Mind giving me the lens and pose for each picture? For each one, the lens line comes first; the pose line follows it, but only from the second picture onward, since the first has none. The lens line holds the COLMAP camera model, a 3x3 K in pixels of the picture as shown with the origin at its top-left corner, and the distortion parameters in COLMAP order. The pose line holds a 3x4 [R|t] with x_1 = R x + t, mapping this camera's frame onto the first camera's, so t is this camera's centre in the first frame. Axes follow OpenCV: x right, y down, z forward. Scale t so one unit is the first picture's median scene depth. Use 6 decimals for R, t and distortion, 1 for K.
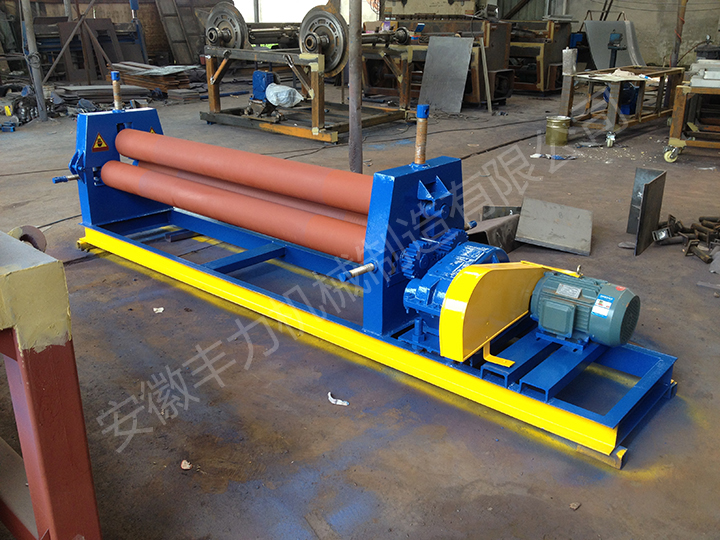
lens RADIAL K [[677.3, 0, 360.0], [0, 677.3, 270.0], [0, 0, 1]] dist [0.151160, -0.337517]
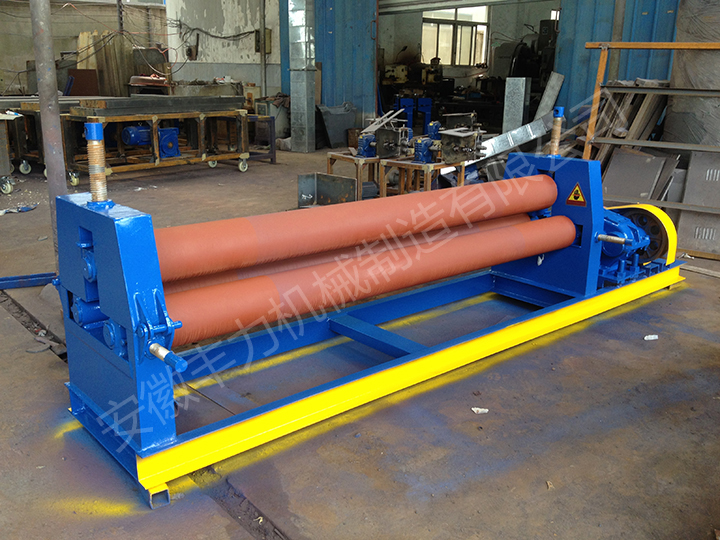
lens RADIAL K [[677.3, 0, 360.0], [0, 677.3, 270.0], [0, 0, 1]] dist [0.151160, -0.337517]
pose [[0.136727, -0.278400, 0.950683, -1.031806], [0.327839, 0.918334, 0.221777, -0.308226], [-0.934787, 0.281348, 0.216832, 0.955409]]
